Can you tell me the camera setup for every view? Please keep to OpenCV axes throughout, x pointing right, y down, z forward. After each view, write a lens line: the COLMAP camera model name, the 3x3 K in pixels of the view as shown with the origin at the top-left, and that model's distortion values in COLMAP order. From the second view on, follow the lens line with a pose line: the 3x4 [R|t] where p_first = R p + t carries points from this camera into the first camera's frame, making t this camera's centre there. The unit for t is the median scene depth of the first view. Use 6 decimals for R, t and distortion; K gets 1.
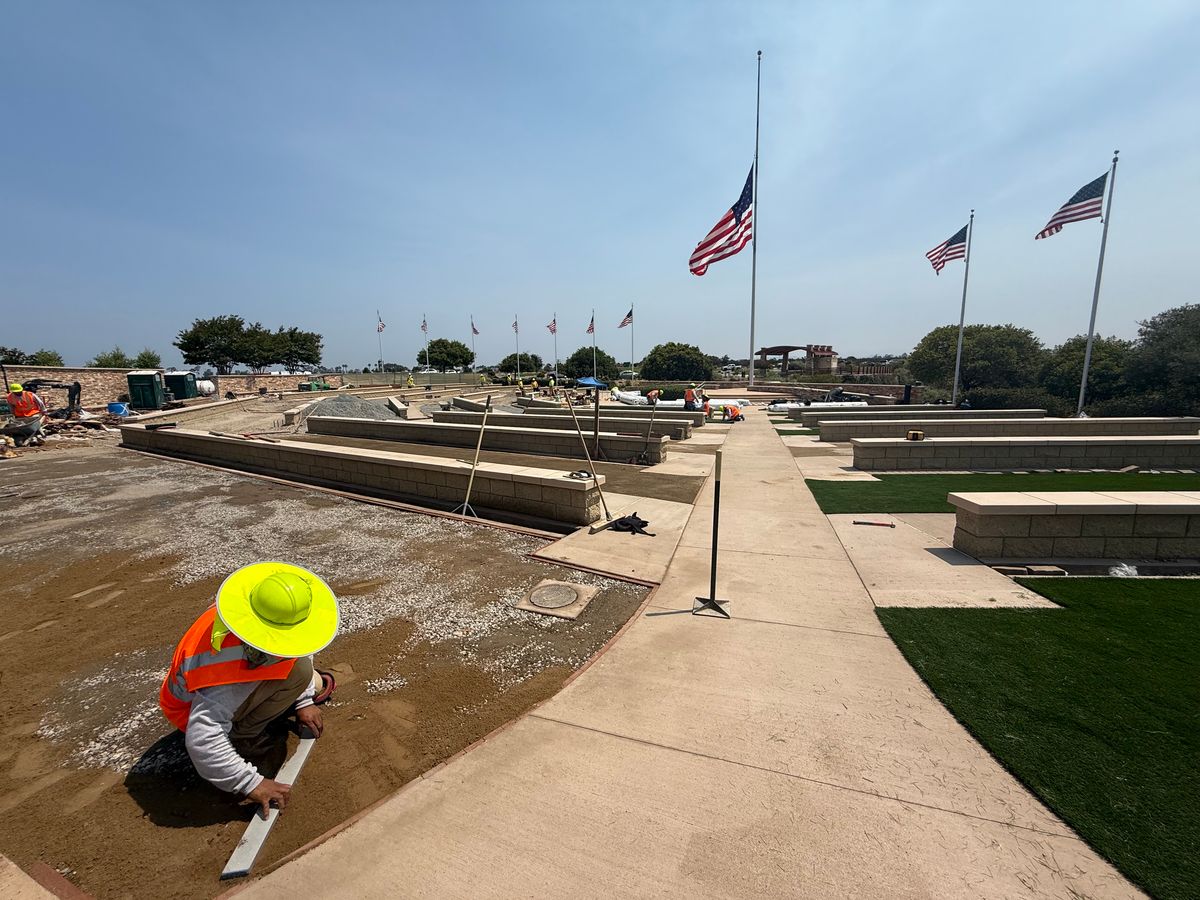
lens RADIAL K [[488.2, 0, 570.0], [0, 488.2, 452.1], [0, 0, 1]] dist [0.000596, 0.000179]
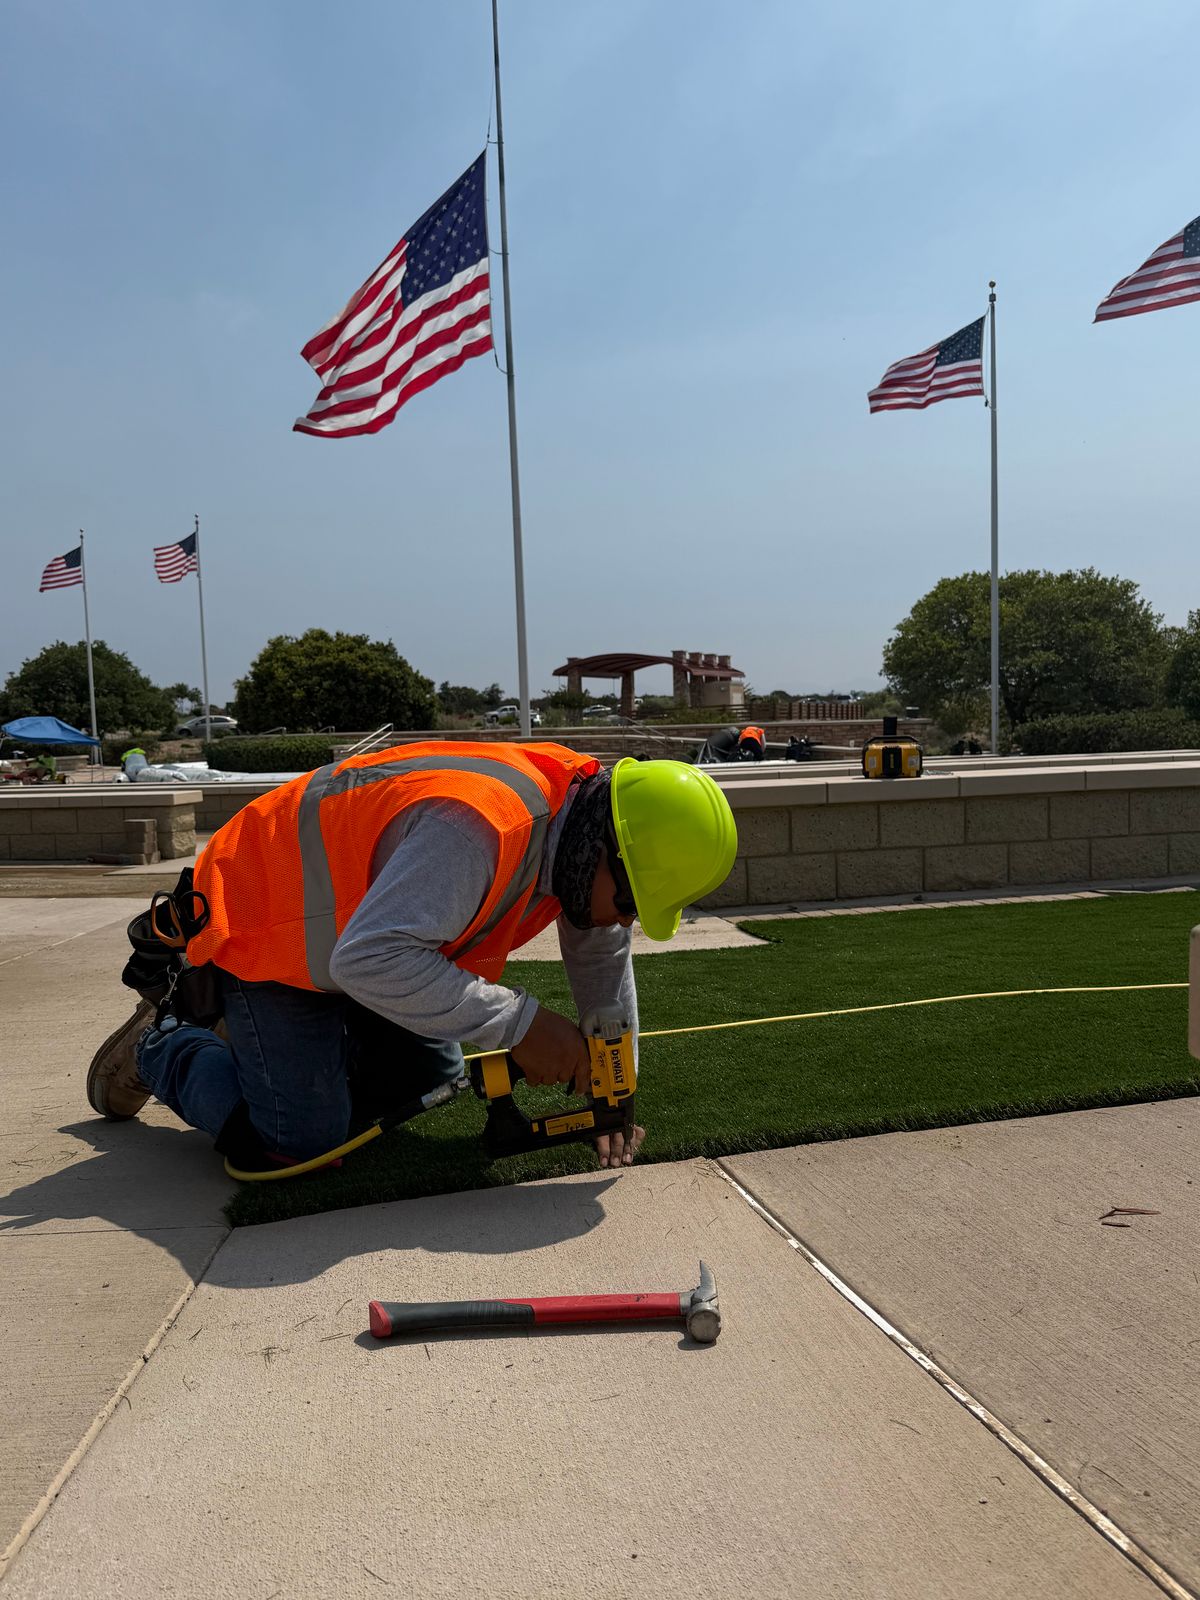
lens RADIAL K [[1278.2, 0, 600.0], [0, 1278.2, 800.0], [0, 0, 1]] dist [0.187159, -0.450082]
pose [[0.931770, -0.024716, 0.362206, 0.105565], [0.066477, 0.992427, -0.103290, 0.013731], [-0.356911, 0.120321, 0.926357, 0.143147]]
